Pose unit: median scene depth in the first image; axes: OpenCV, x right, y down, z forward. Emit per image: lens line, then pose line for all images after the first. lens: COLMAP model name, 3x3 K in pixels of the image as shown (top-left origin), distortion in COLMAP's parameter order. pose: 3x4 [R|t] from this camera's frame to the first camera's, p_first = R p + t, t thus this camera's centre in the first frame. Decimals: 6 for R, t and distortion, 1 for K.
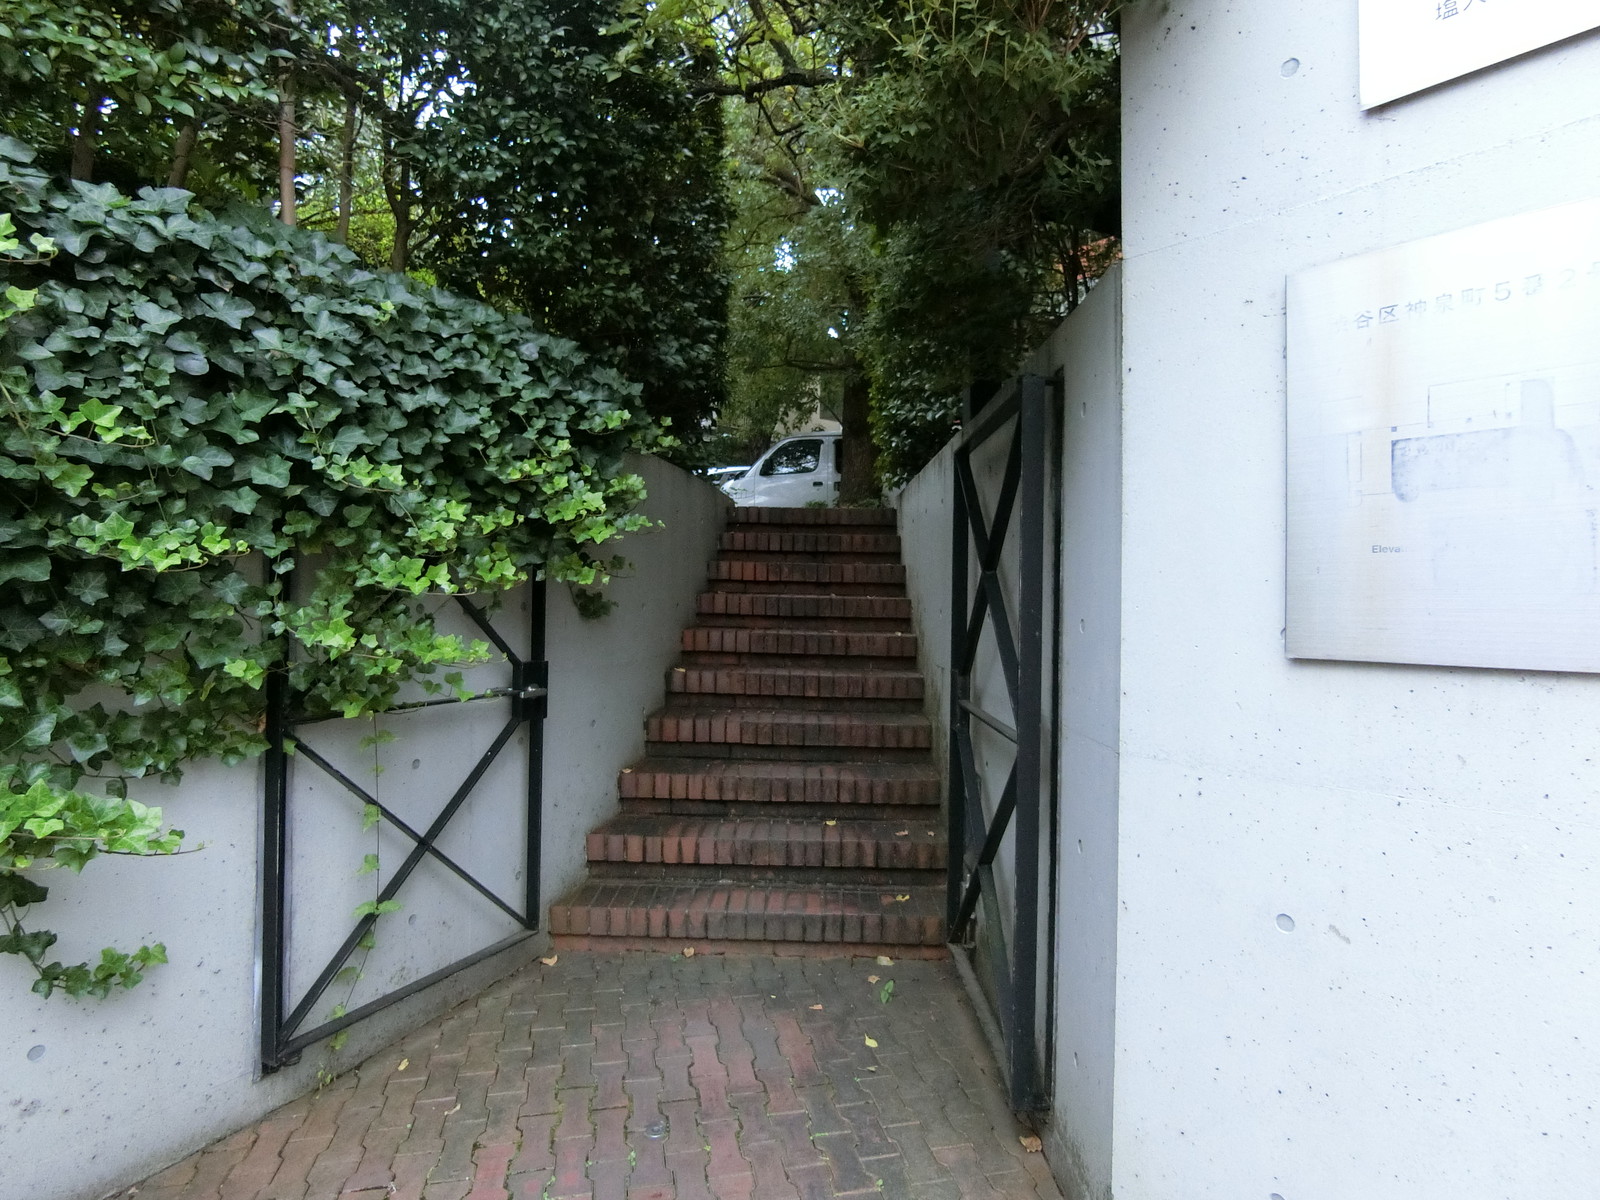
lens RADIAL K [[908.5, 0, 800.0], [0, 908.5, 600.0], [0, 0, 1]] dist [-0.017105, 0.000416]
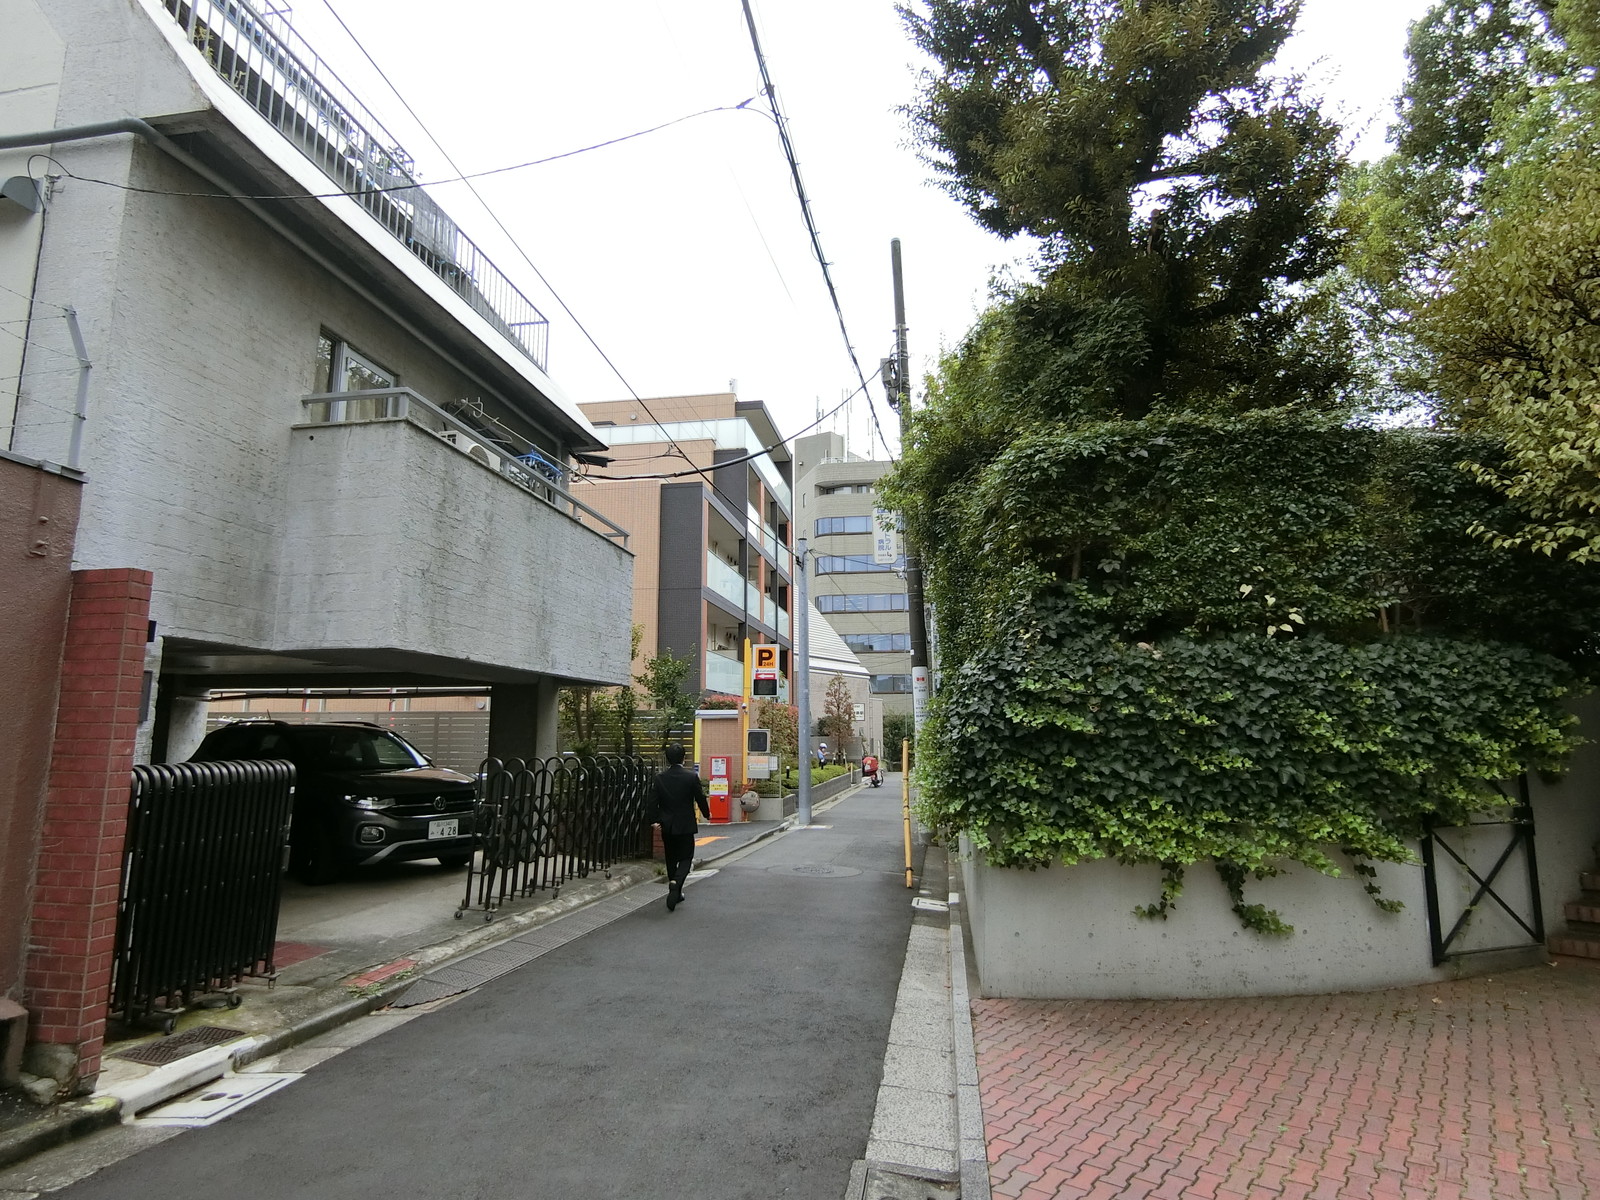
lens RADIAL K [[908.5, 0, 800.0], [0, 908.5, 600.0], [0, 0, 1]] dist [-0.017105, 0.000416]
pose [[0.660099, -0.136861, -0.738606, 0.247413], [0.018820, 0.985967, -0.165876, -0.113965], [0.750943, 0.095594, 0.653412, -2.081269]]
